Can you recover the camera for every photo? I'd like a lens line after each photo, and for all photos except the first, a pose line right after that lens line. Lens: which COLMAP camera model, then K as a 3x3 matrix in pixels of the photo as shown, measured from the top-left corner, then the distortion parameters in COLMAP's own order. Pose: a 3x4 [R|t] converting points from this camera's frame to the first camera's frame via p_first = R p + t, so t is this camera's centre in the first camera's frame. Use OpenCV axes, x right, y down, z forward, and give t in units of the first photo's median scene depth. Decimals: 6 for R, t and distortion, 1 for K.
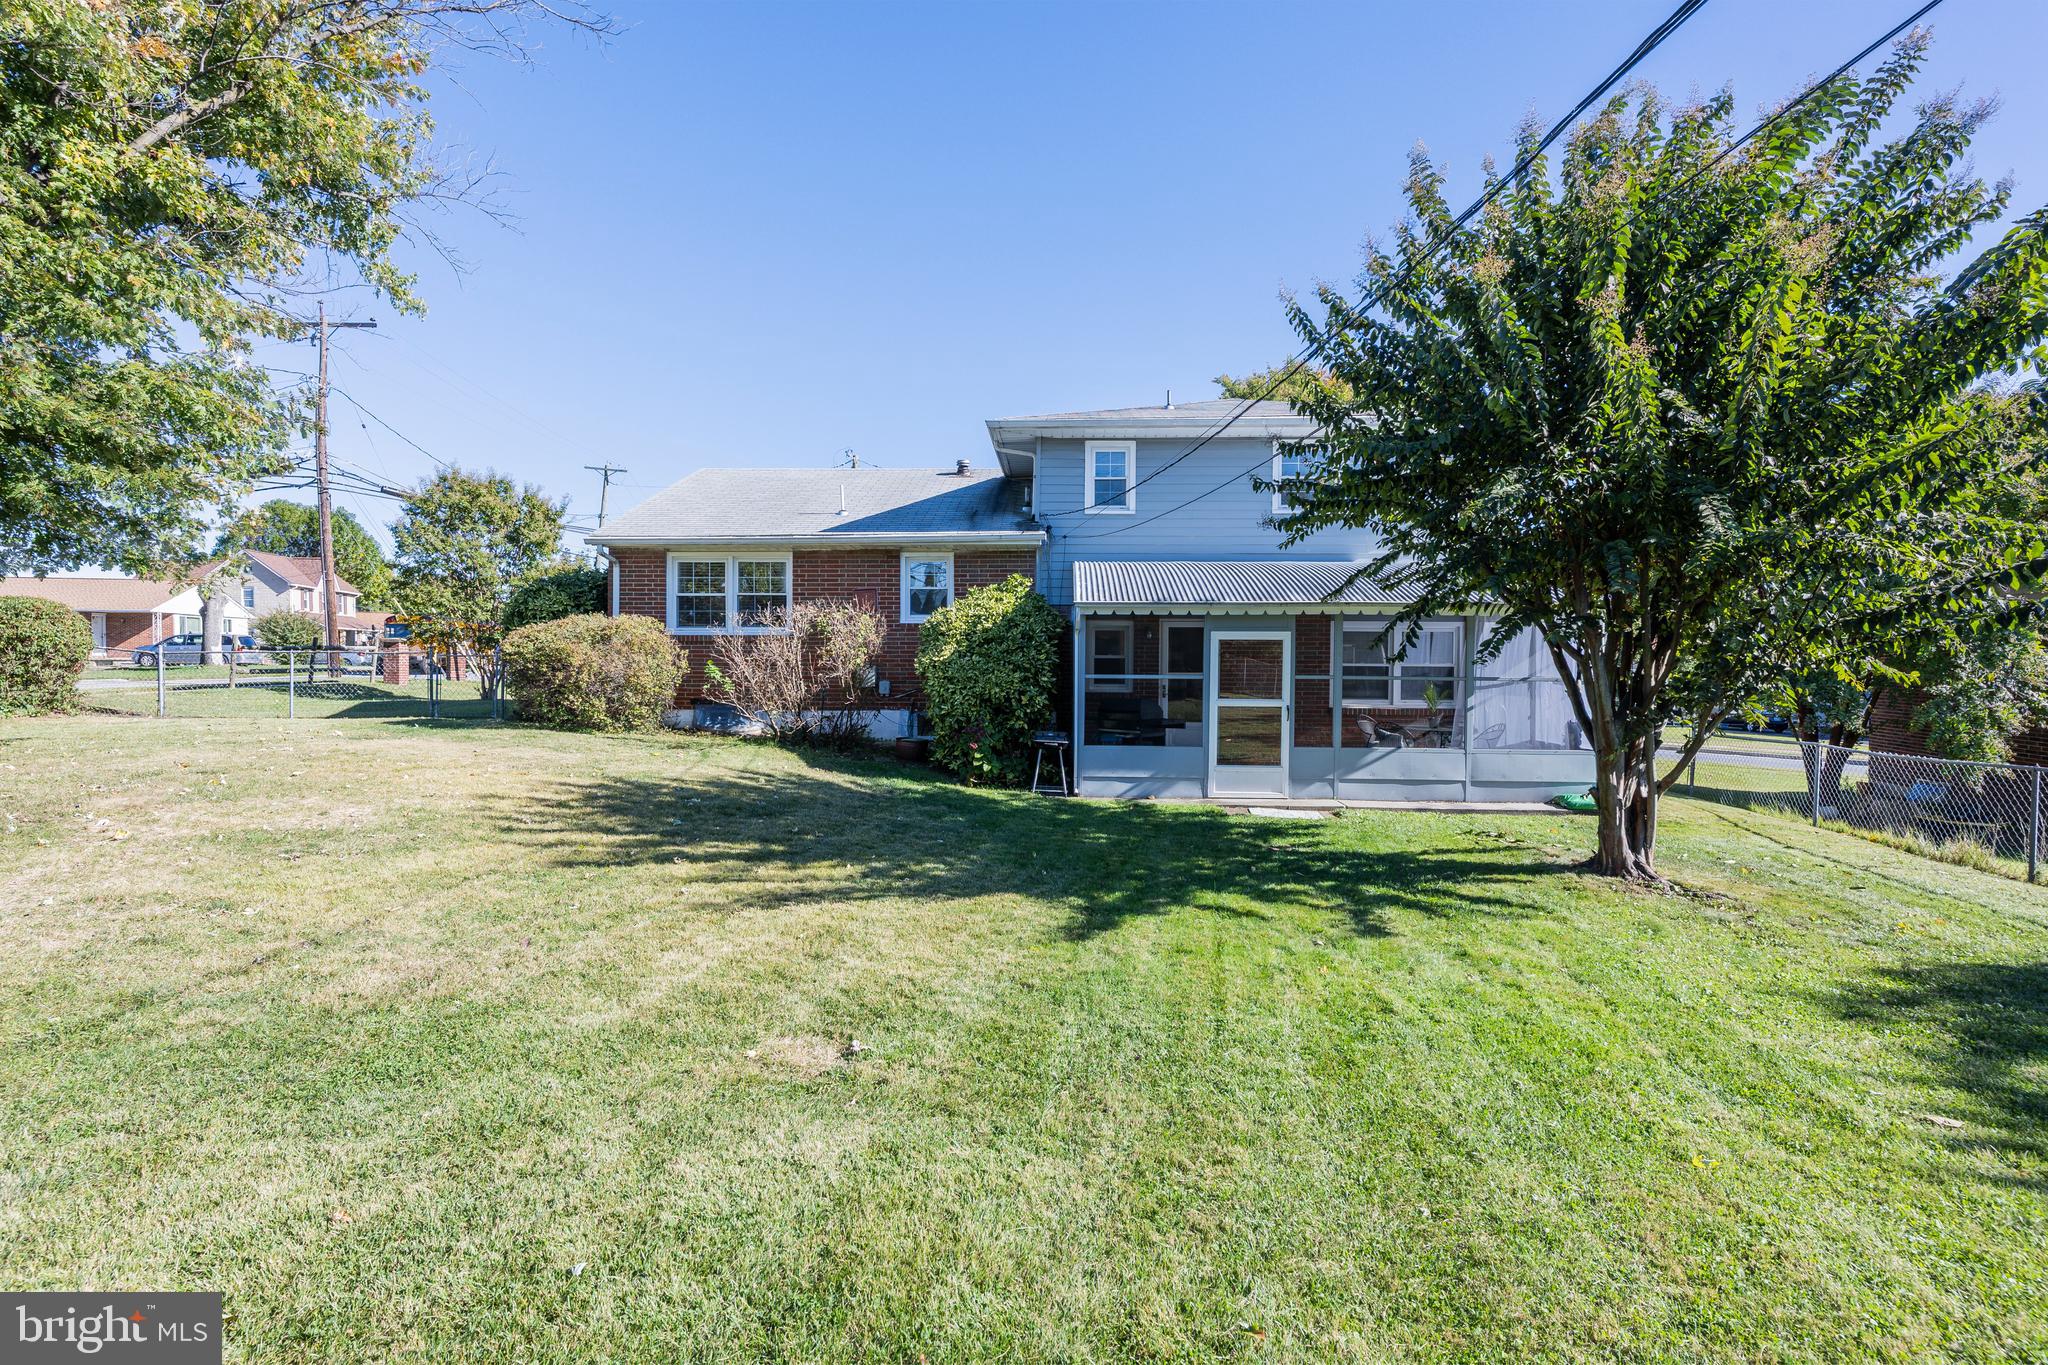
lens RADIAL K [[983.3, 0, 1028.8], [0, 983.3, 673.9], [0, 0, 1]] dist [-0.003711, 0.003737]
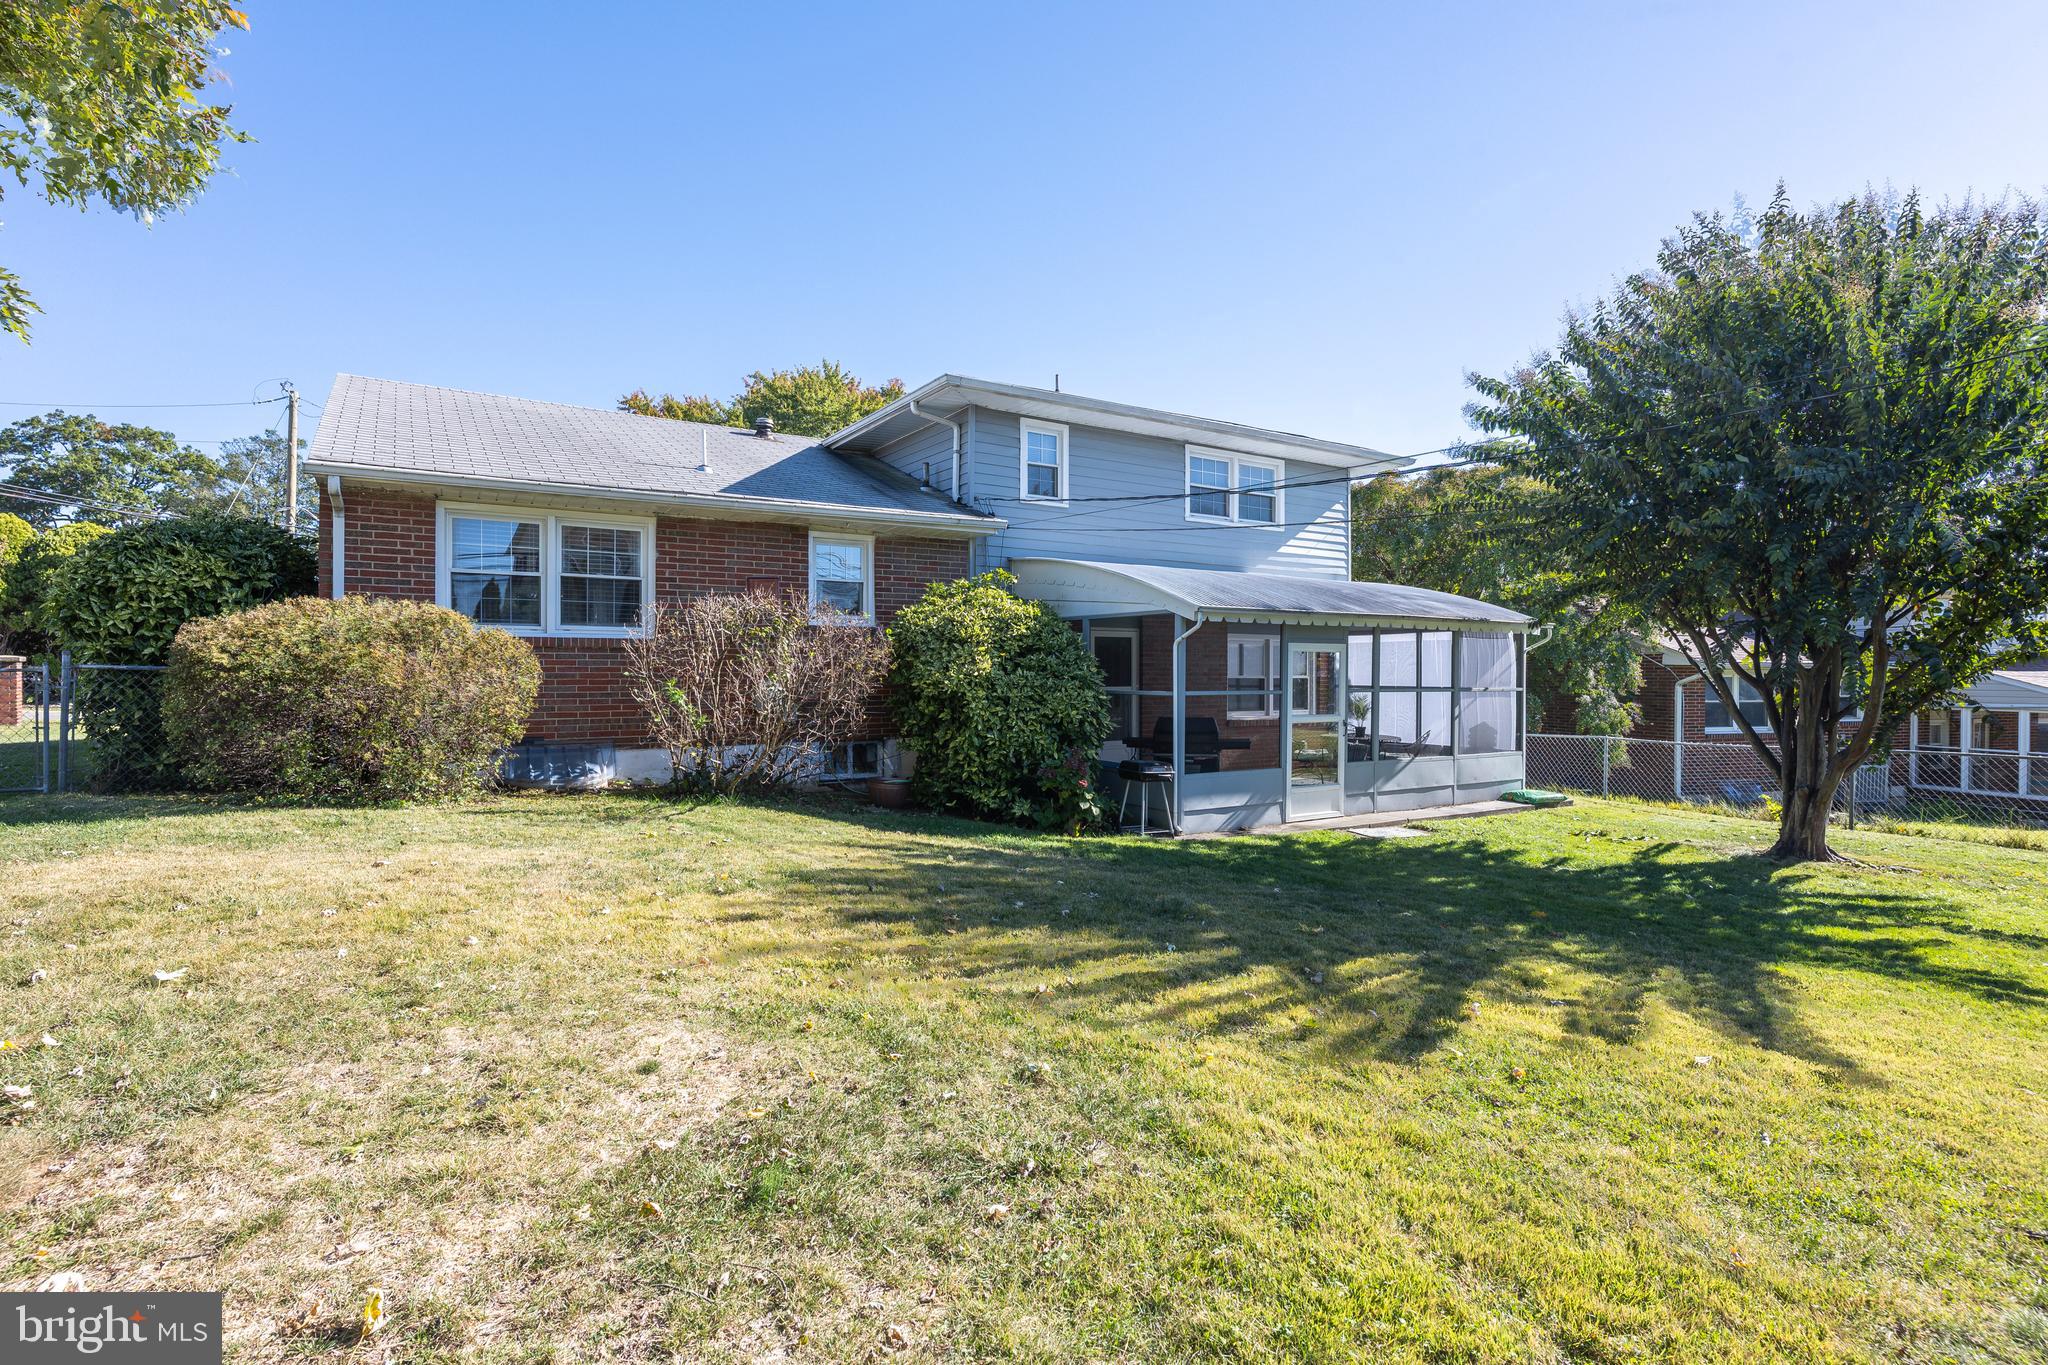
lens RADIAL K [[983.3, 0, 1022.2], [0, 983.3, 679.9], [0, 0, 1]] dist [-0.003711, 0.003737]
pose [[0.816787, -0.008233, 0.576880, -0.477106], [0.009729, 0.999953, 0.000496, -0.010149], [-0.576857, 0.005207, 0.816828, 0.328850]]
